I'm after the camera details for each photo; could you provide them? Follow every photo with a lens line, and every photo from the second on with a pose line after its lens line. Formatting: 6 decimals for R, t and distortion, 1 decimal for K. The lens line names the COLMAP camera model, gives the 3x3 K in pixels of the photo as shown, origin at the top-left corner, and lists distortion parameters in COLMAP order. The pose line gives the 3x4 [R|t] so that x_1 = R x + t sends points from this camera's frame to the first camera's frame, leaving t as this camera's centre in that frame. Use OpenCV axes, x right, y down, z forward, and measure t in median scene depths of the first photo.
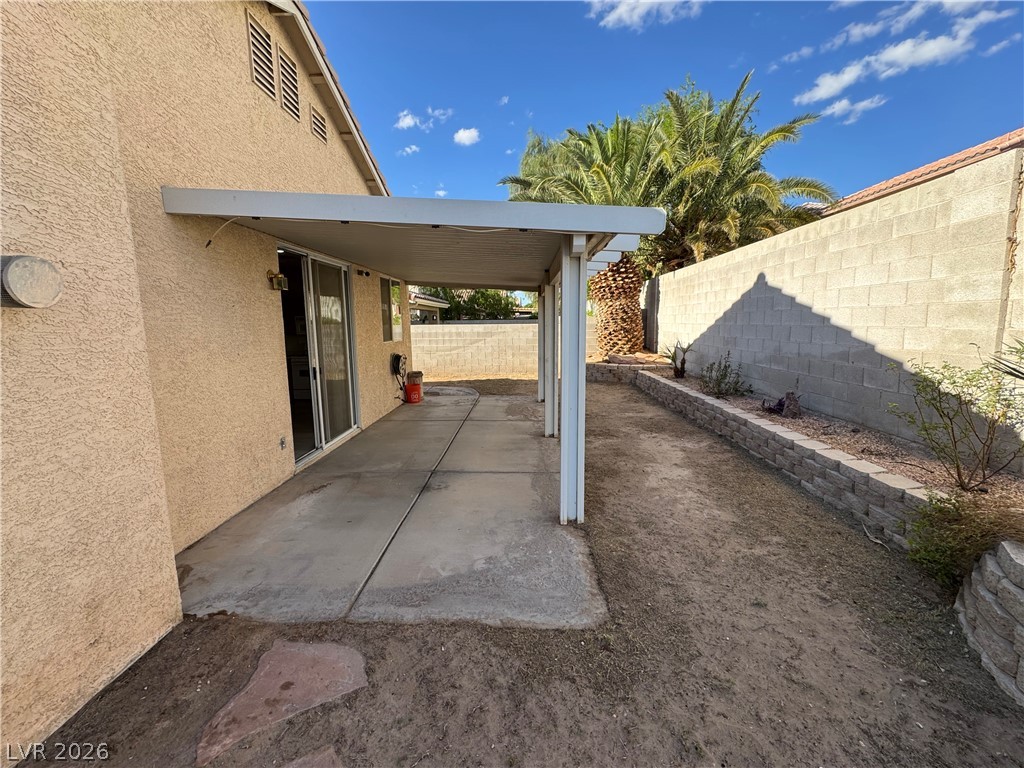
lens RADIAL K [[411.3, 0, 511.9], [0, 411.3, 382.0], [0, 0, 1]] dist [-0.003119, 0.000410]
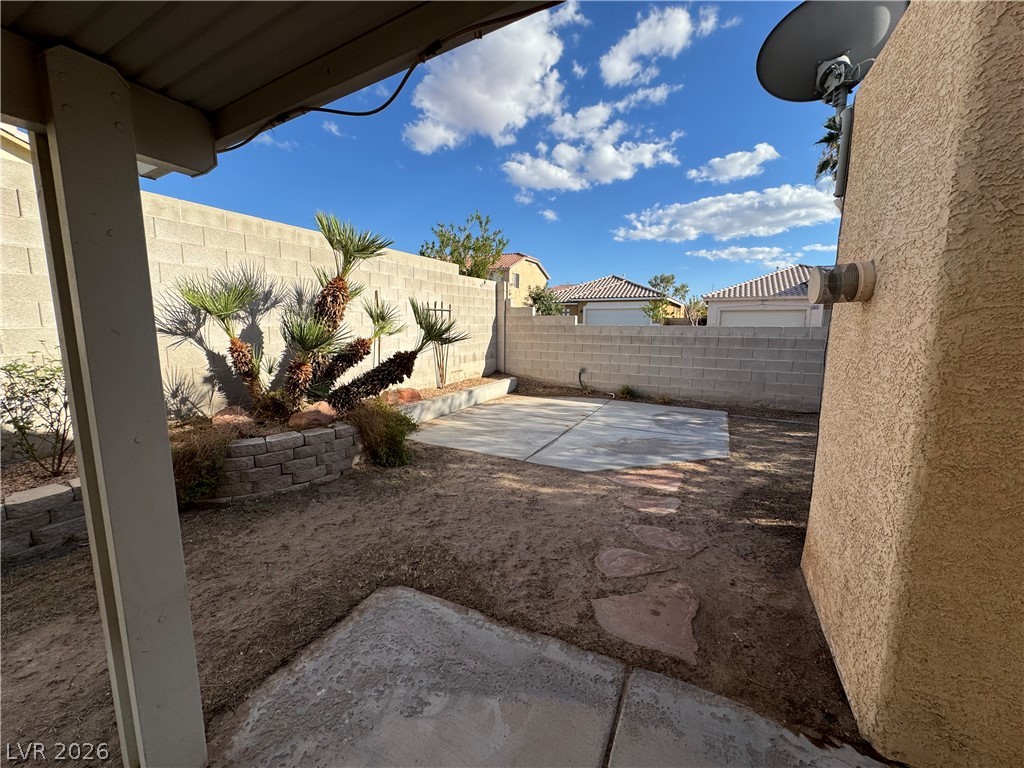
lens RADIAL K [[411.3, 0, 511.9], [0, 411.3, 382.0], [0, 0, 1]] dist [-0.003119, 0.000410]
pose [[-0.913025, -0.053156, 0.404426, -0.248569], [0.063518, 0.960851, 0.269686, -0.113456], [-0.402928, 0.271918, -0.873905, 0.829323]]
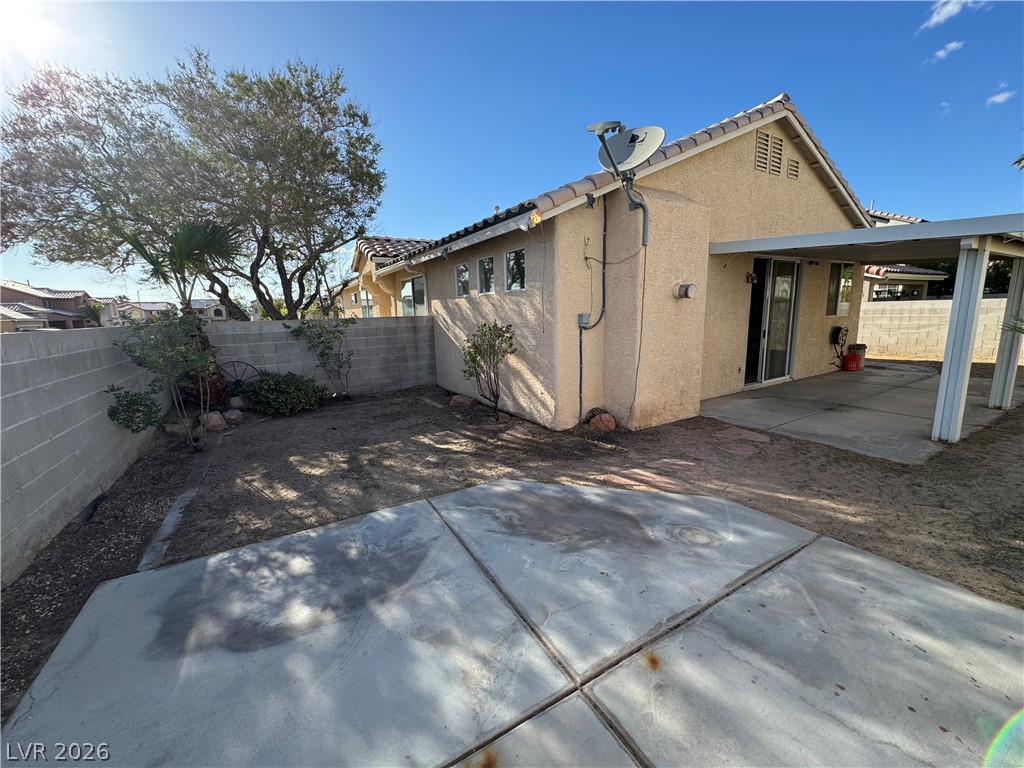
lens RADIAL K [[411.3, 0, 511.9], [0, 411.3, 382.0], [0, 0, 1]] dist [-0.003119, 0.000410]
pose [[0.548368, 0.138976, -0.824608, 0.337069], [-0.099583, 0.989929, 0.100615, 0.107965], [0.830287, 0.026943, 0.556685, -0.725049]]
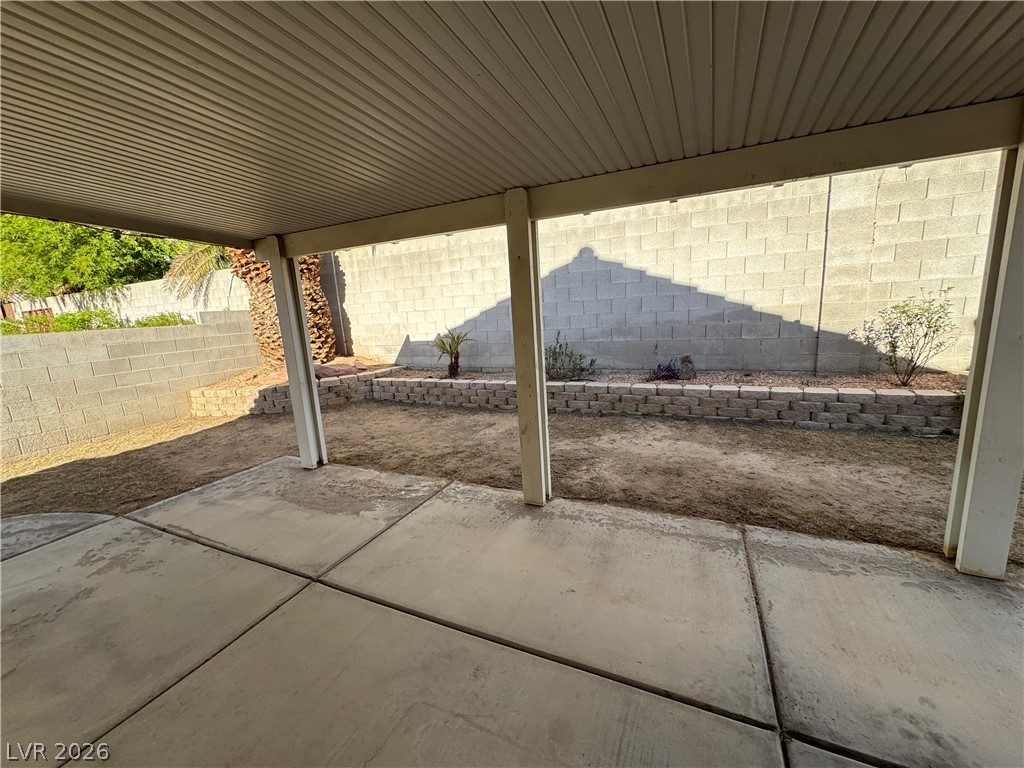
lens RADIAL K [[411.3, 0, 511.9], [0, 411.3, 382.0], [0, 0, 1]] dist [-0.003119, 0.000410]
pose [[0.389124, -0.180947, 0.903239, -0.500840], [0.190924, 0.975069, 0.113085, -0.120721], [-0.901183, 0.128446, 0.413970, 1.001824]]
